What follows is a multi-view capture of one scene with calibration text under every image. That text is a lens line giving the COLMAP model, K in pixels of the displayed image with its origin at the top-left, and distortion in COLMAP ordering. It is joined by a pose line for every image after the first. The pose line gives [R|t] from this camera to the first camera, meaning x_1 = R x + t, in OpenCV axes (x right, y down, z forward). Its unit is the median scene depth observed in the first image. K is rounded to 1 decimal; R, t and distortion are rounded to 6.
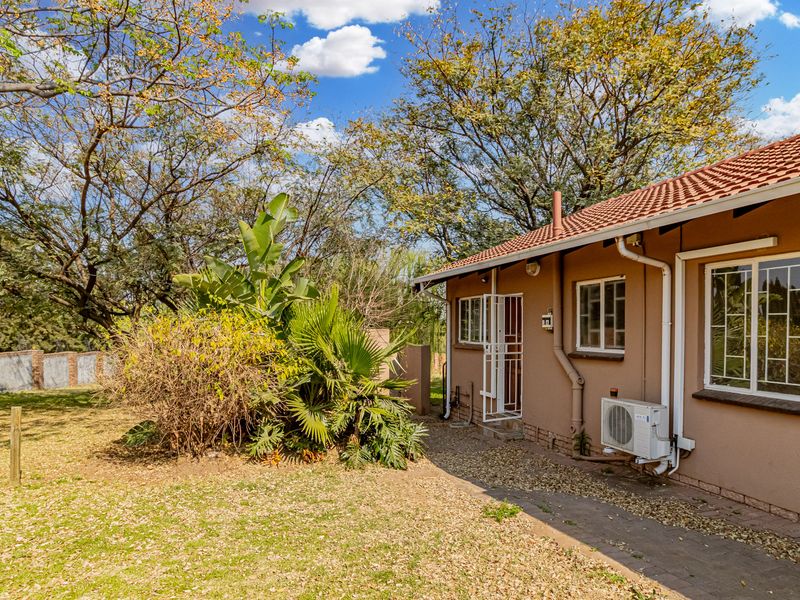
lens RADIAL K [[506.3, 0, 401.3], [0, 506.3, 333.5], [0, 0, 1]] dist [0.000776, -0.000387]
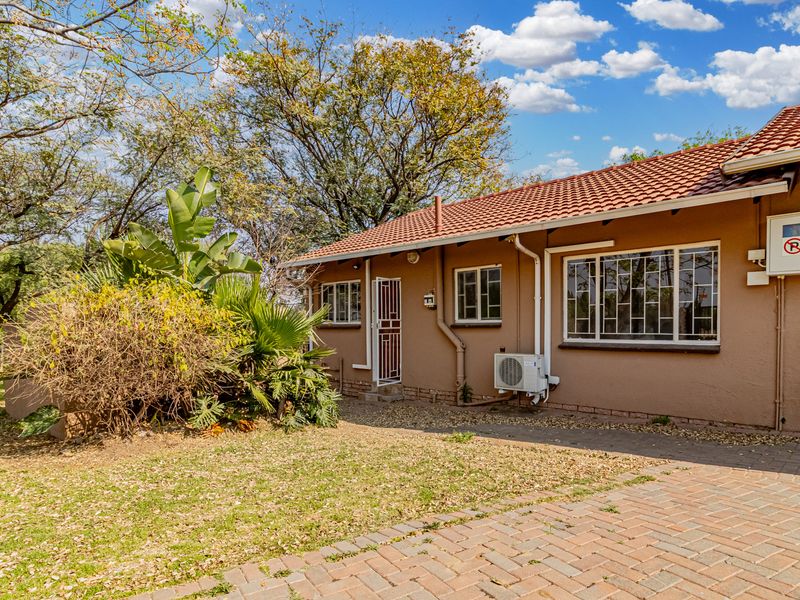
lens RADIAL K [[490.7, 0, 399.8], [0, 490.7, 334.5], [0, 0, 1]] dist [0.000644, -0.000476]
pose [[0.886842, -0.017139, 0.461755, -0.368789], [0.013337, 0.999845, 0.011496, 0.049745], [-0.461880, -0.004037, 0.886933, -0.033828]]
